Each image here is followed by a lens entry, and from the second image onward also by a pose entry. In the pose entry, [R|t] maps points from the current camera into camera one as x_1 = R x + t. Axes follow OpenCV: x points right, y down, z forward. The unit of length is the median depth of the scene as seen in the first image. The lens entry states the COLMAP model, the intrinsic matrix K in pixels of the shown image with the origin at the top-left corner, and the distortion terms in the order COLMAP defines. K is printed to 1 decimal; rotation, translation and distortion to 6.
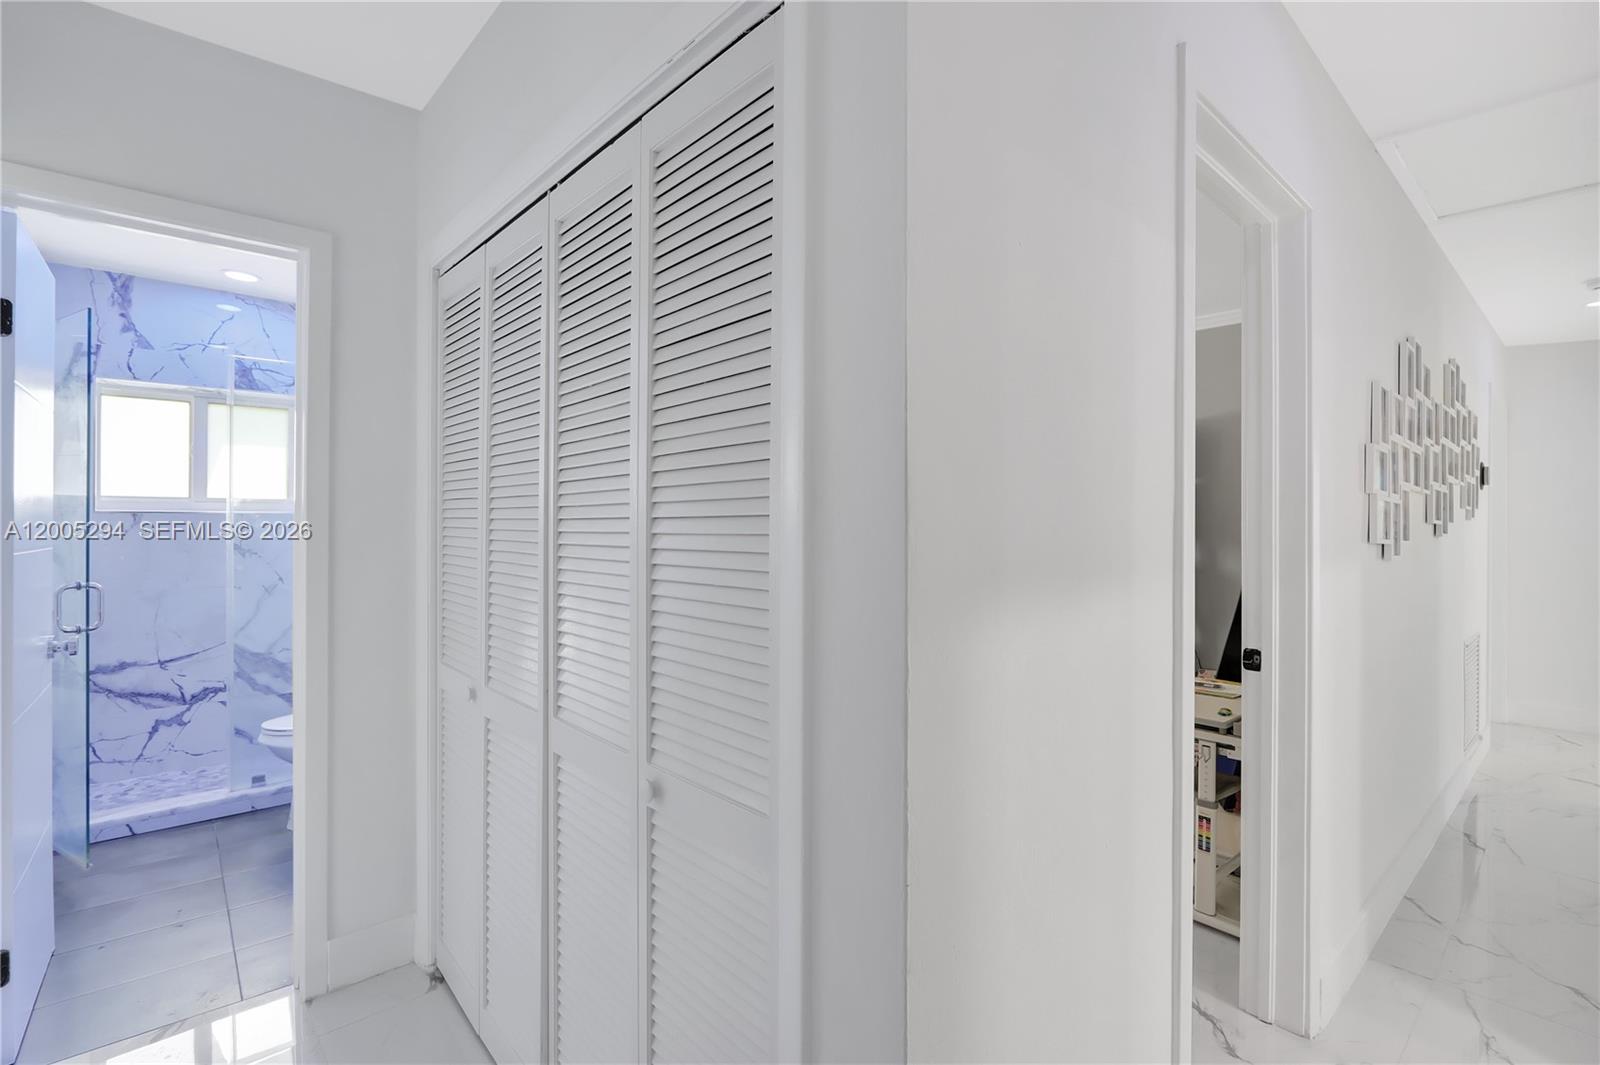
lens RADIAL K [[750.0, 0, 796.7], [0, 750.0, 529.5], [0, 0, 1]] dist [0.002455, -0.000833]
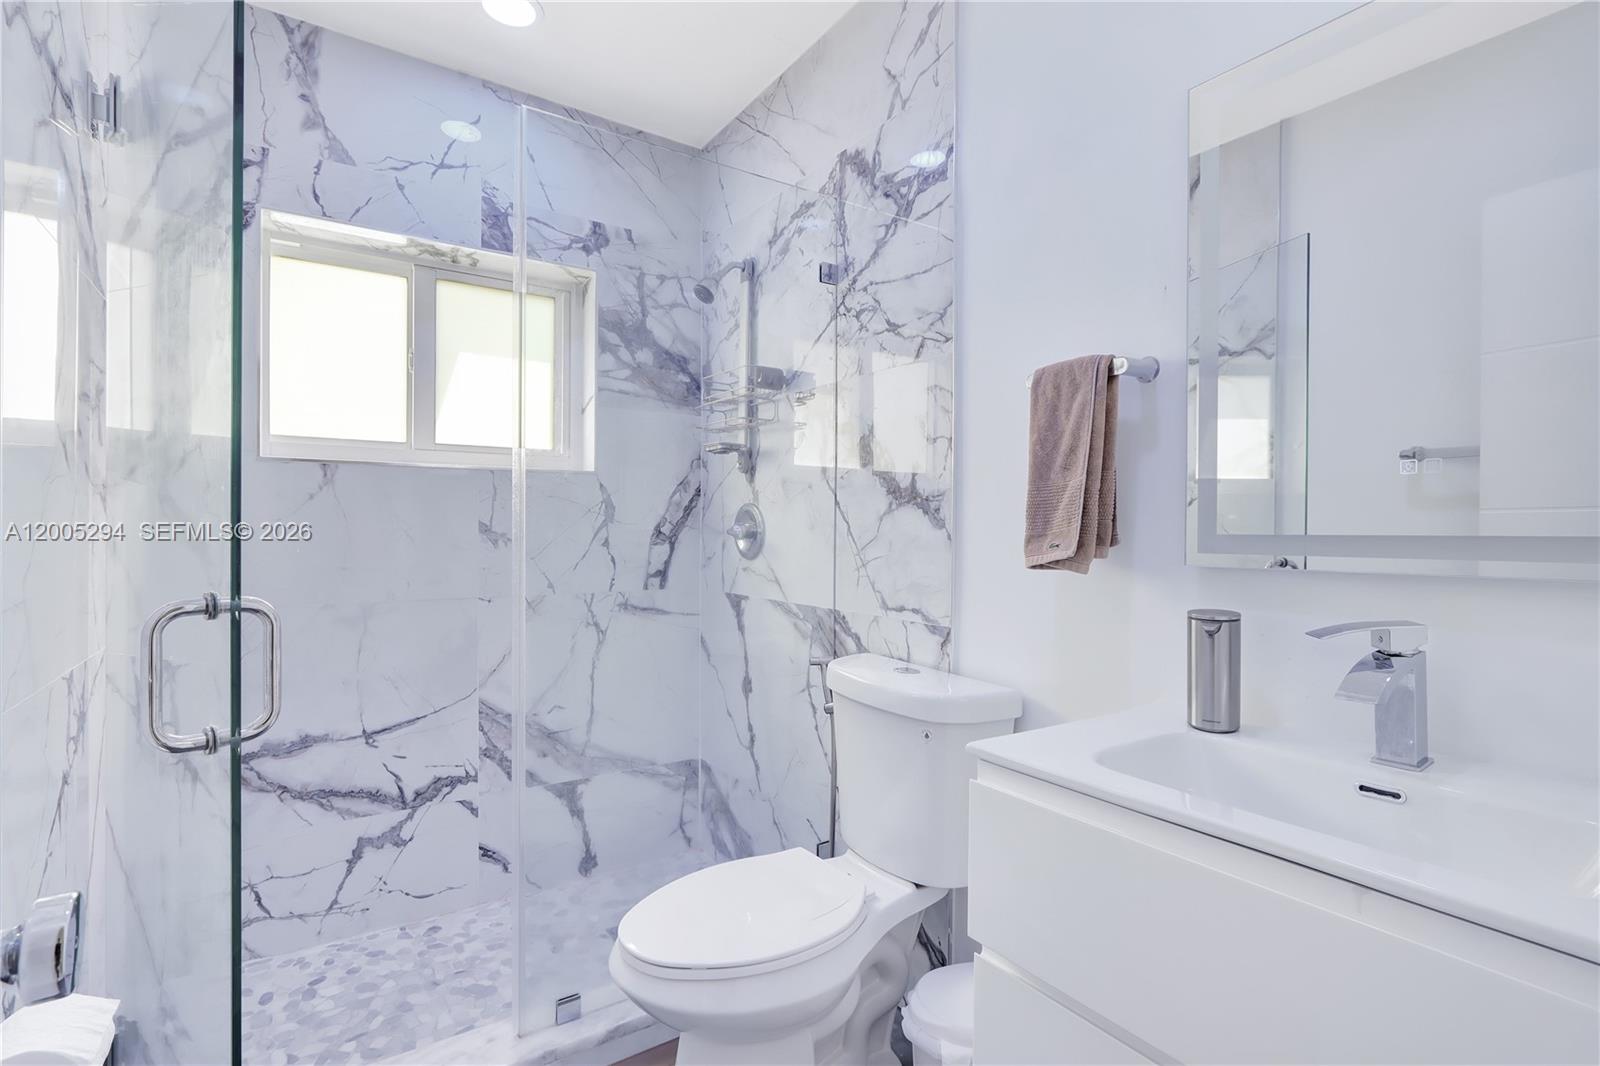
lens RADIAL K [[750.0, 0, 803.1], [0, 750.0, 535.3], [0, 0, 1]] dist [0.002455, -0.000833]
pose [[0.992043, -0.002881, -0.125867, -0.459146], [0.002712, 0.999995, -0.001508, 0.031821], [0.125871, 0.001154, 0.992046, 0.493148]]
